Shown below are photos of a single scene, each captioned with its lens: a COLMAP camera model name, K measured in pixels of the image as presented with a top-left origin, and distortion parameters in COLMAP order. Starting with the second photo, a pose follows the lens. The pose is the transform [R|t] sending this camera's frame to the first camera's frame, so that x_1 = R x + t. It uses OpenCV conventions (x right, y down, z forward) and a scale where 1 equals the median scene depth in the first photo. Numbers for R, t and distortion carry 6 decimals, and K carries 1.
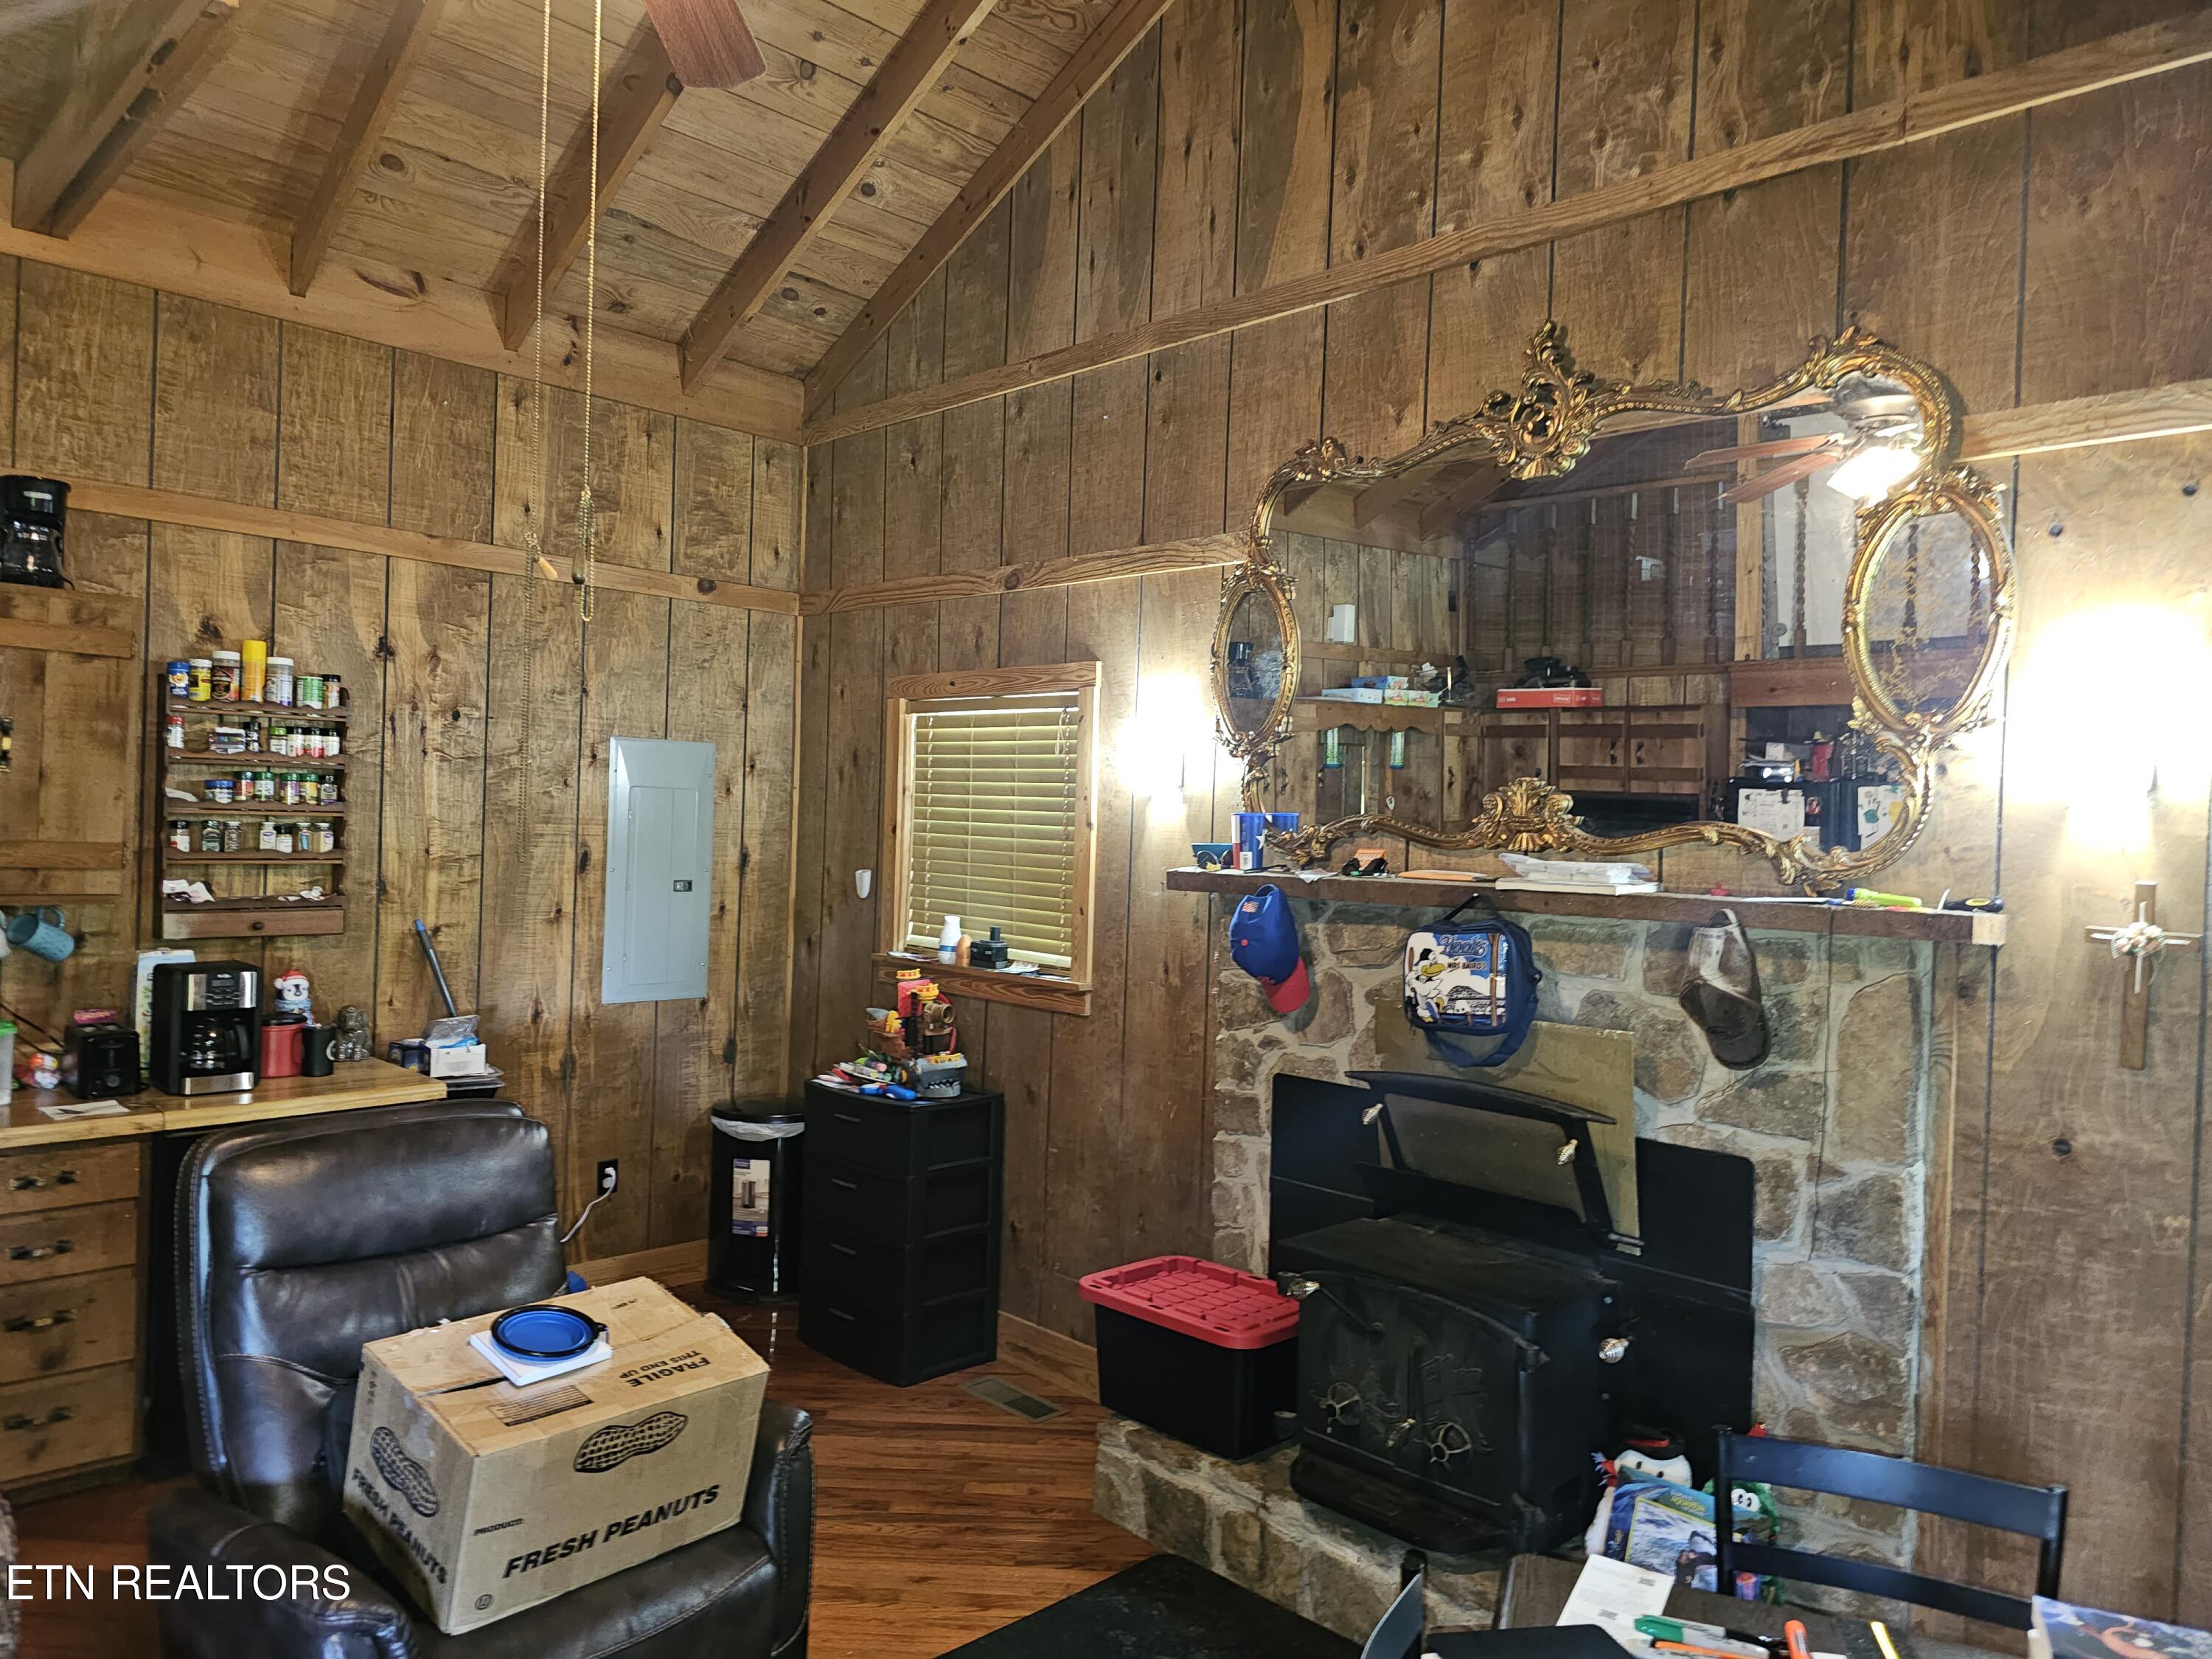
lens RADIAL K [[1497.6, 0, 1106.0], [0, 1497.6, 829.5], [0, 0, 1]] dist [0.048002, -0.053266]
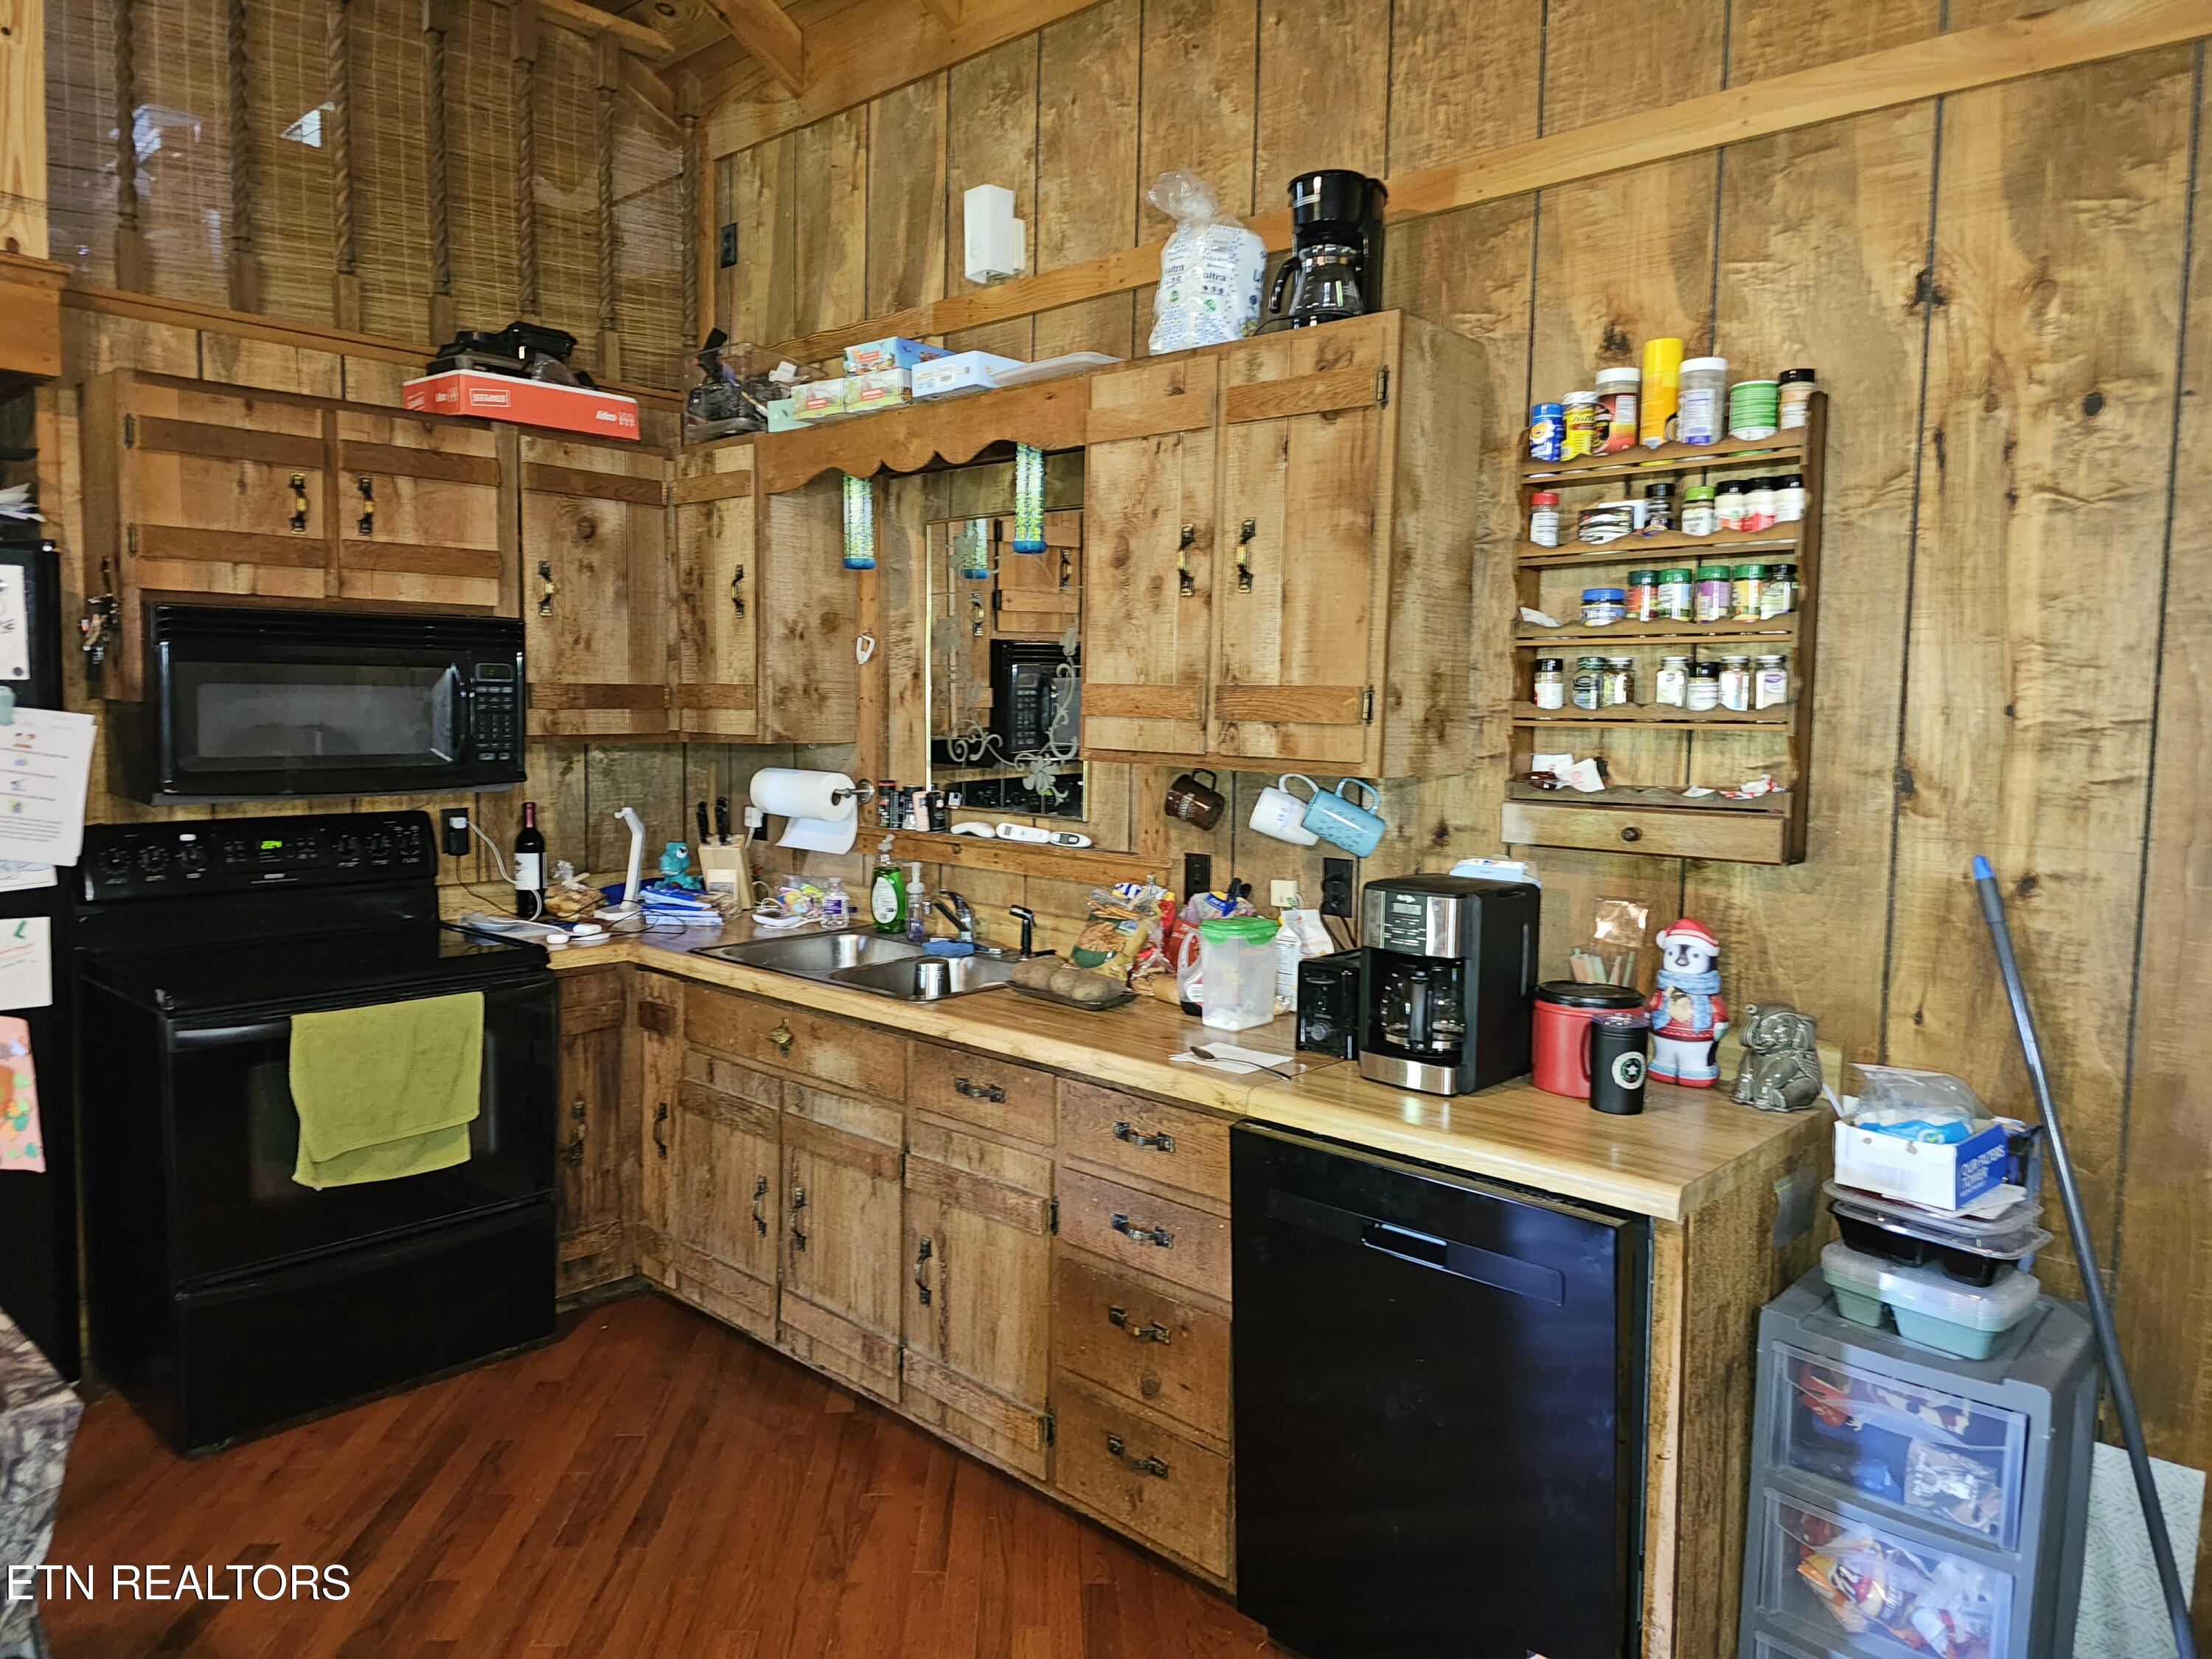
lens RADIAL K [[1497.6, 0, 1106.0], [0, 1497.6, 829.5], [0, 0, 1]] dist [0.048002, -0.053266]
pose [[0.005431, 0.044310, -0.999003, 0.017348], [-0.026173, 0.998682, 0.044154, 0.038457], [0.999643, 0.025907, 0.006584, 0.736989]]
